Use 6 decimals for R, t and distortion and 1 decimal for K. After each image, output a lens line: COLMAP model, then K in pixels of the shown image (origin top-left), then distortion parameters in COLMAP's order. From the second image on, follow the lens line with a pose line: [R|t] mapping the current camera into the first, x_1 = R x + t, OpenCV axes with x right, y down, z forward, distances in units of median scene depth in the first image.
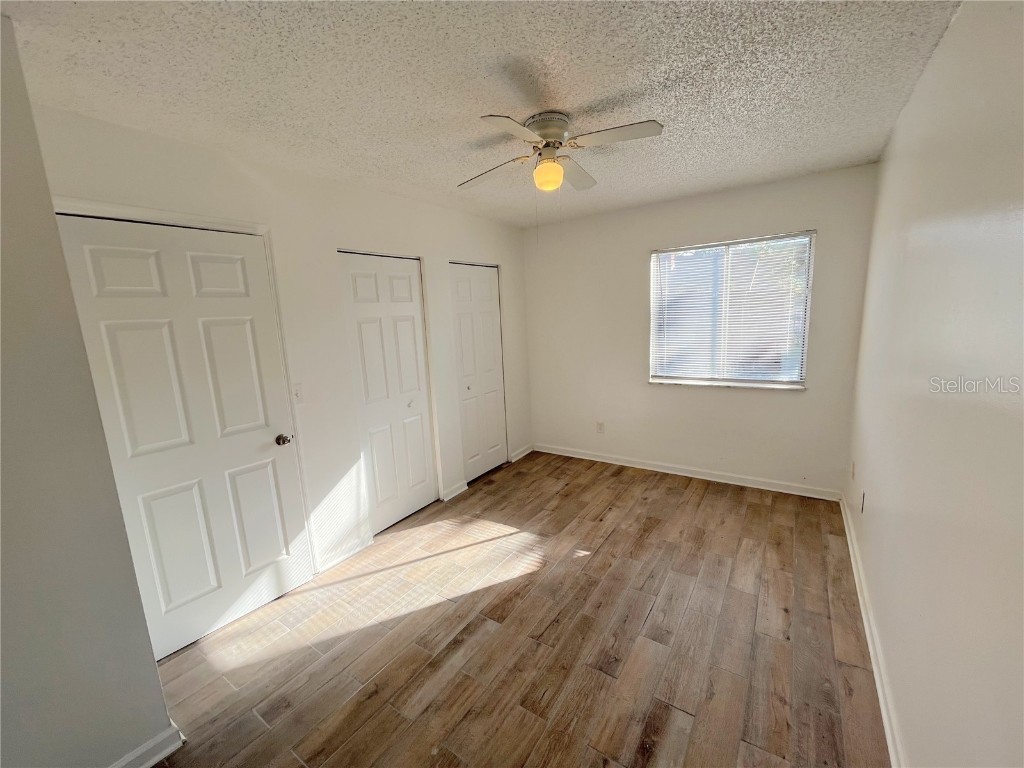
lens RADIAL K [[415.5, 0, 505.9], [0, 415.5, 383.2], [0, 0, 1]] dist [-0.001710, 0.000263]
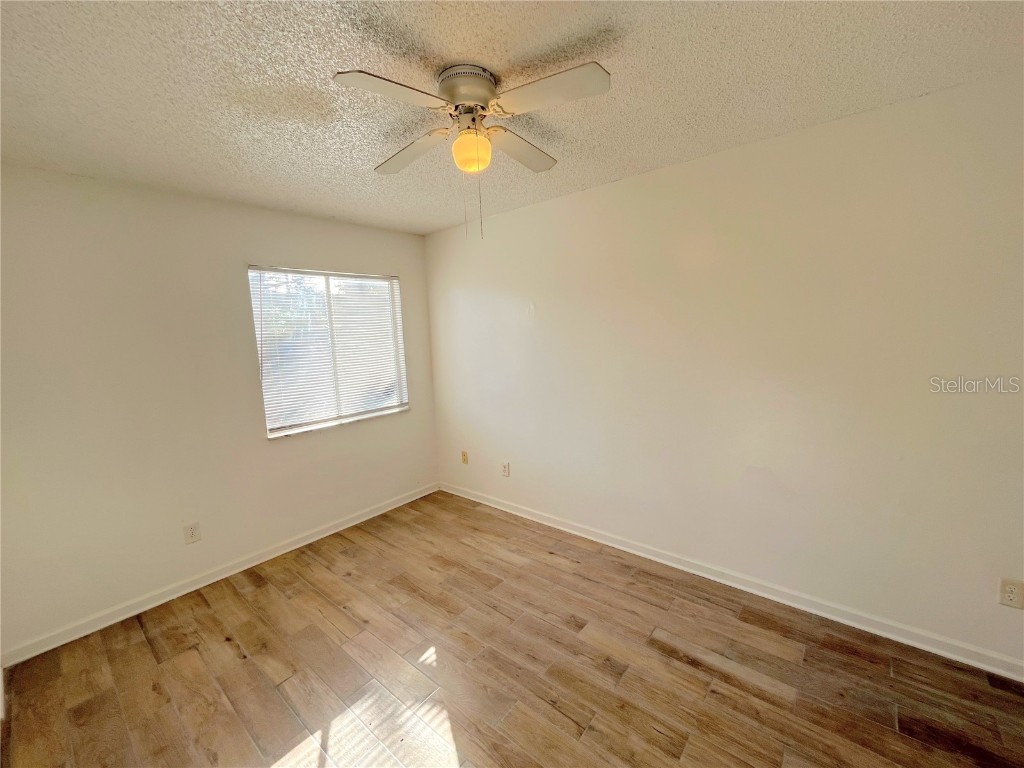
lens RADIAL K [[415.5, 0, 511.6], [0, 415.5, 385.8], [0, 0, 1]] dist [-0.001710, 0.000263]
pose [[0.089445, -0.088705, 0.992034, -0.447333], [0.198378, 0.977656, 0.069533, -0.078017], [-0.976036, 0.190578, 0.105044, 0.610227]]
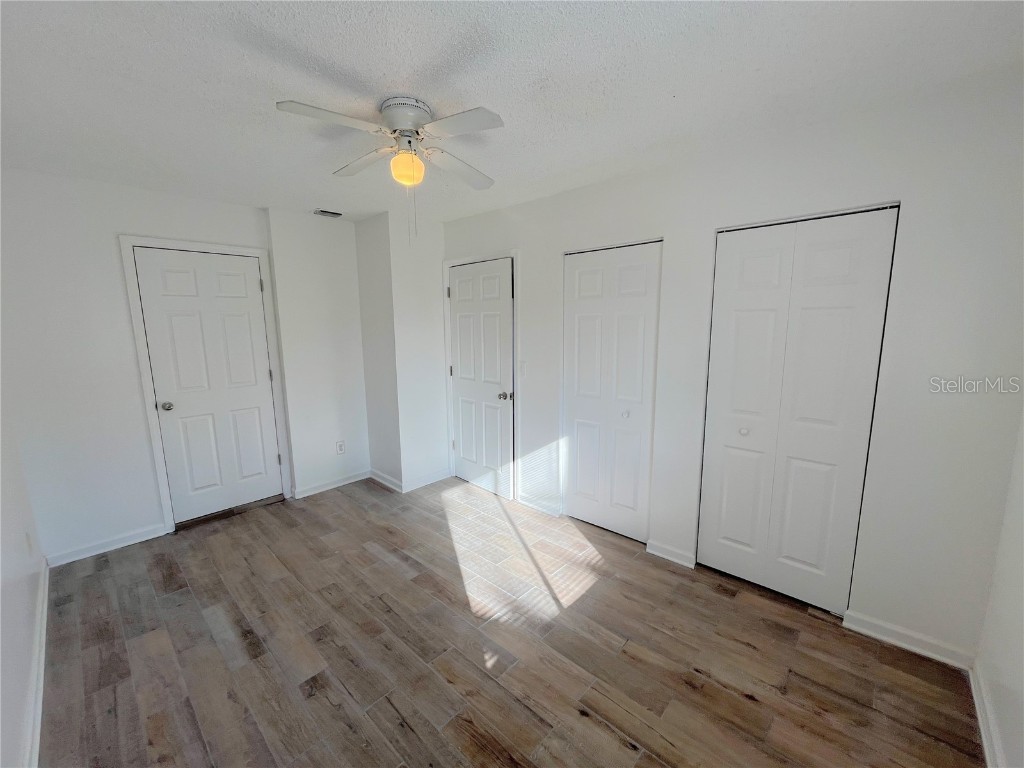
lens RADIAL K [[415.5, 0, 512.5], [0, 415.5, 385.8], [0, 0, 1]] dist [-0.001710, 0.000263]
pose [[-0.137385, 0.205702, -0.968923, 0.686579], [-0.143076, 0.963819, 0.224905, -0.183181], [0.980130, 0.169528, -0.102983, 0.919154]]
